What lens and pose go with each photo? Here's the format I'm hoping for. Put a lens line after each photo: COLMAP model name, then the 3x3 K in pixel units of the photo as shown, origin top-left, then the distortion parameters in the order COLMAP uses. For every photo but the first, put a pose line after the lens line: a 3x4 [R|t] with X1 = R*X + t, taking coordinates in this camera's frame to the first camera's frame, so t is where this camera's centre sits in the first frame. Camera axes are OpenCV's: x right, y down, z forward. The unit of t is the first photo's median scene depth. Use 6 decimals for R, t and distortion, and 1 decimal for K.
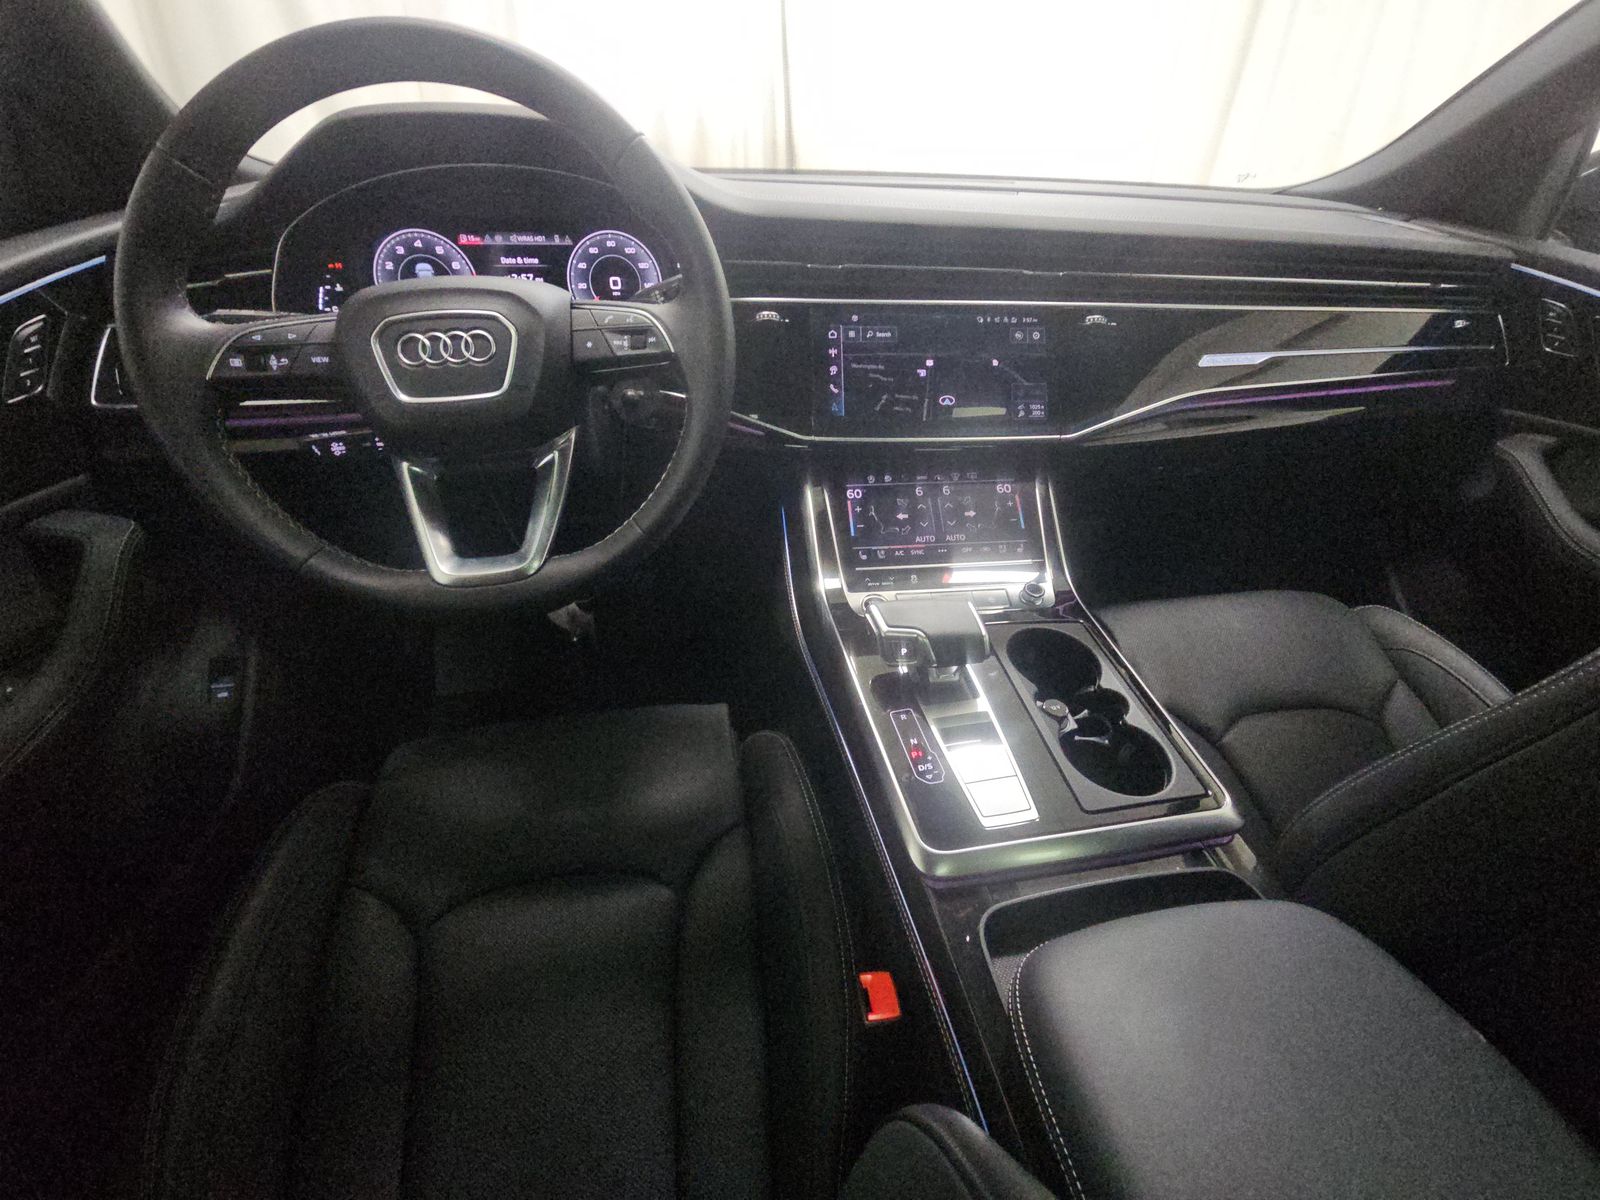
lens RADIAL K [[638.1, 0, 800.7], [0, 638.1, 604.8], [0, 0, 1]] dist [-0.016070, -0.000652]
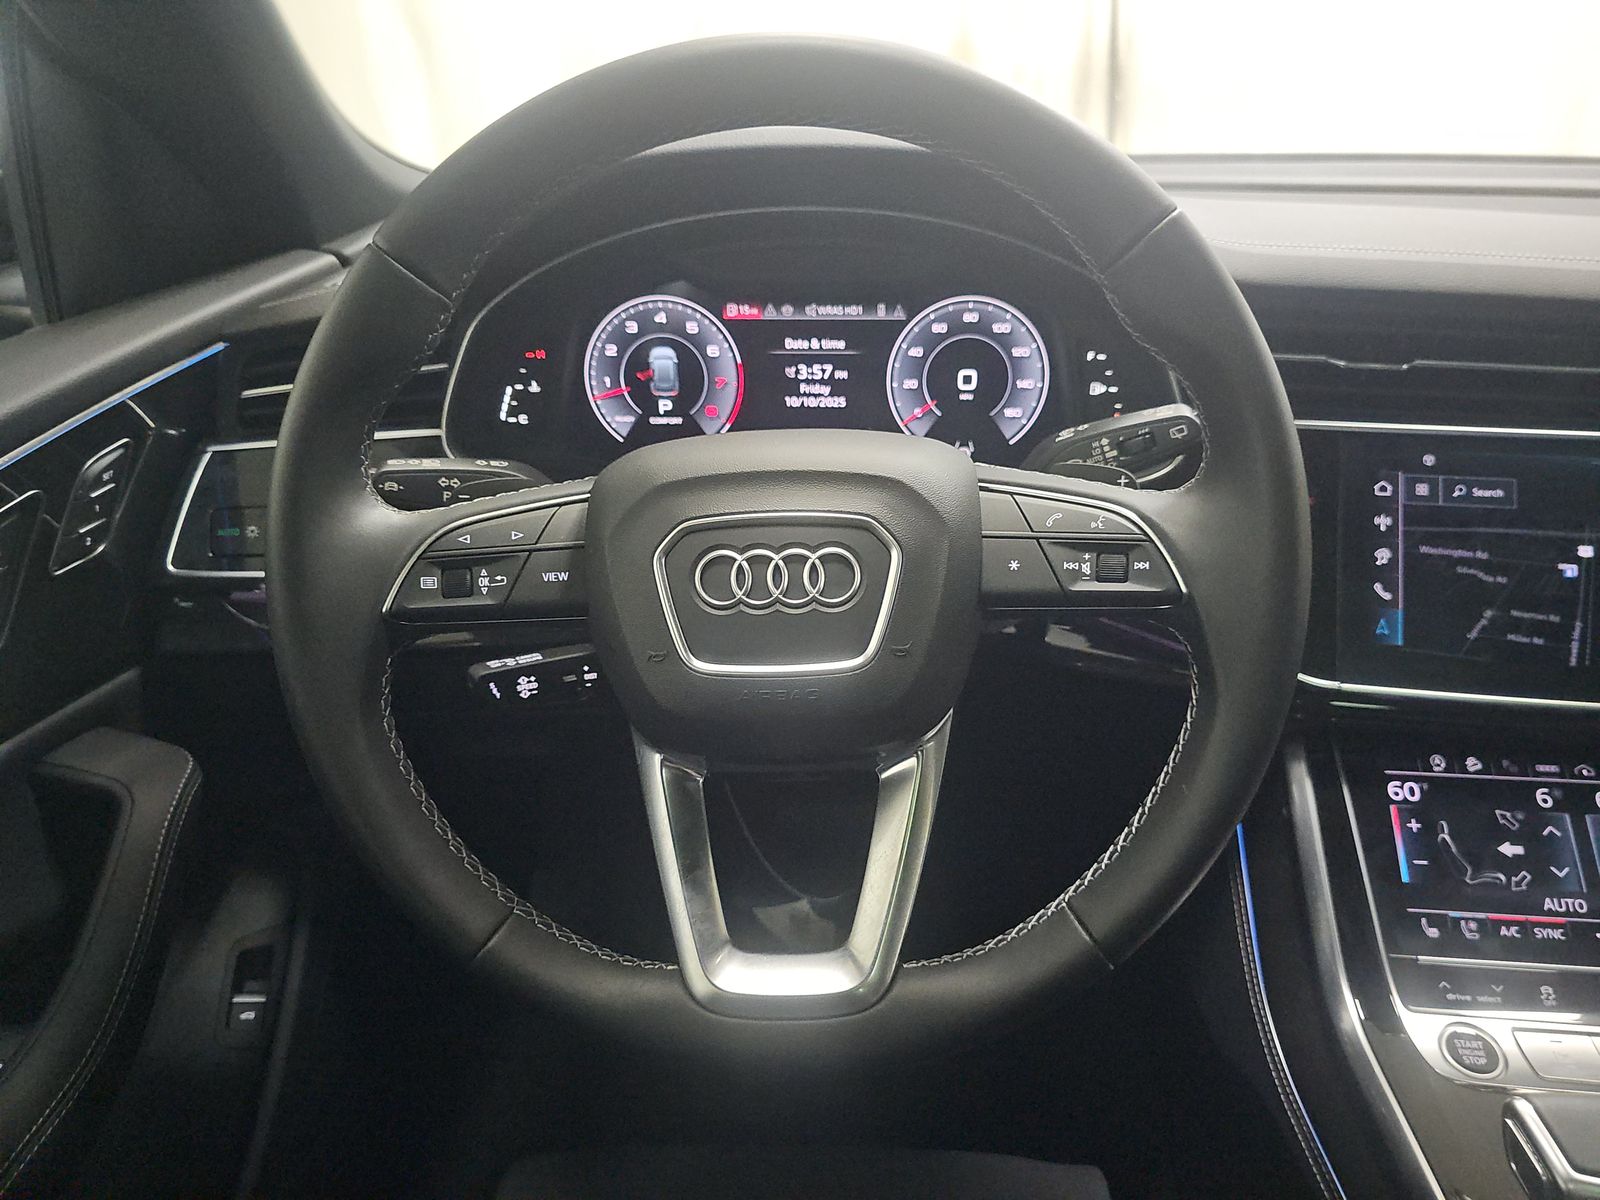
lens RADIAL K [[1059.2, 0, 799.0], [0, 1059.2, 597.8], [0, 0, 1]] dist [-0.006201, -0.017863]
pose [[0.971975, 0.071871, -0.223828, -0.220359], [-0.104372, 0.985066, -0.136932, -0.173921], [0.210644, 0.156456, 0.964961, 0.082670]]
